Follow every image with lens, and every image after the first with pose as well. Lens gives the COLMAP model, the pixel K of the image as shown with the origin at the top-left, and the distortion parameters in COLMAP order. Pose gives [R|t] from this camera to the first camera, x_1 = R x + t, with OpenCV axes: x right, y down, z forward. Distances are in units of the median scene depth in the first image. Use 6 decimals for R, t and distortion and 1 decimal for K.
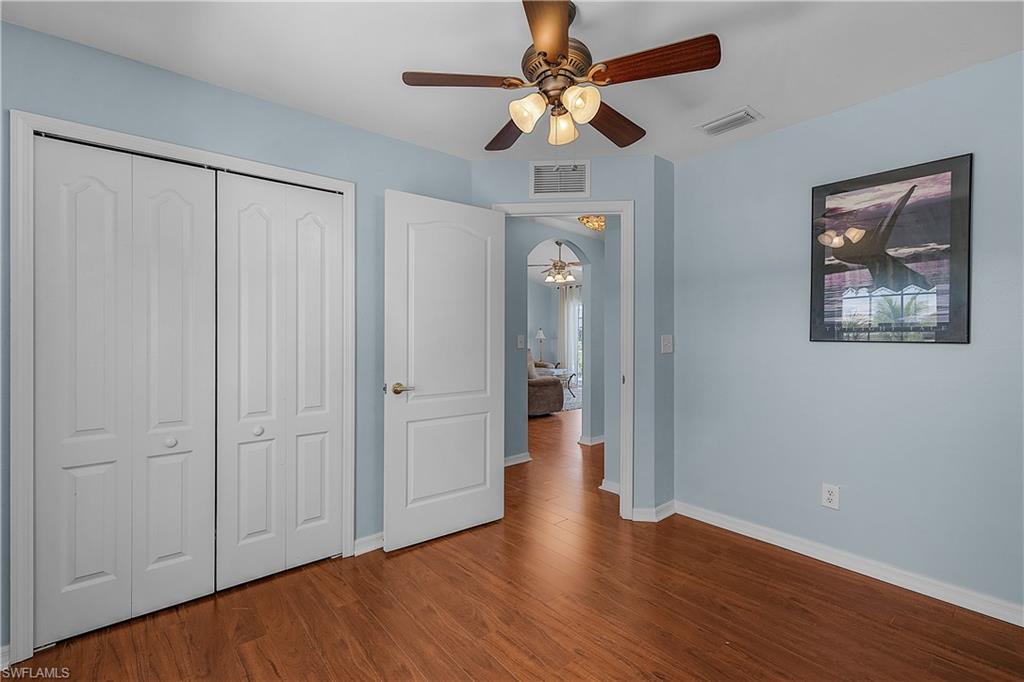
lens RADIAL K [[452.1, 0, 512.0], [0, 452.1, 341.0], [0, 0, 1]] dist [-0.001195, -0.000272]
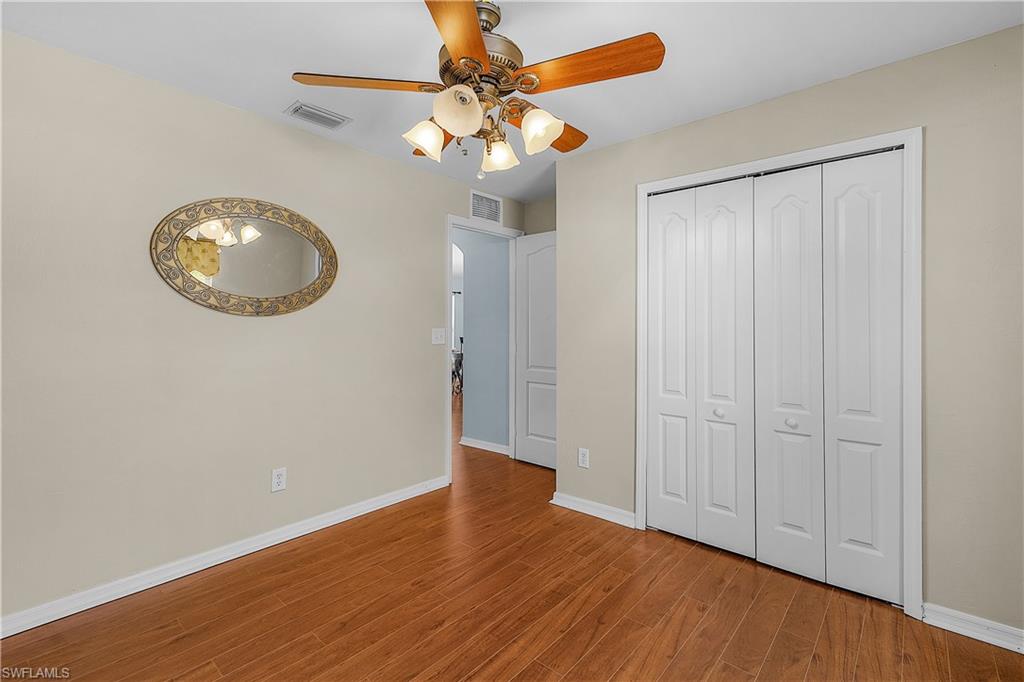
lens RADIAL K [[436.2, 0, 510.4], [0, 436.2, 328.3], [0, 0, 1]] dist [0.001264, 0.000264]
pose [[0.152796, 0.003787, -0.988251, 0.209308], [-0.007245, 0.999970, 0.002712, -0.006507], [0.988231, 0.006746, 0.152819, 0.164557]]
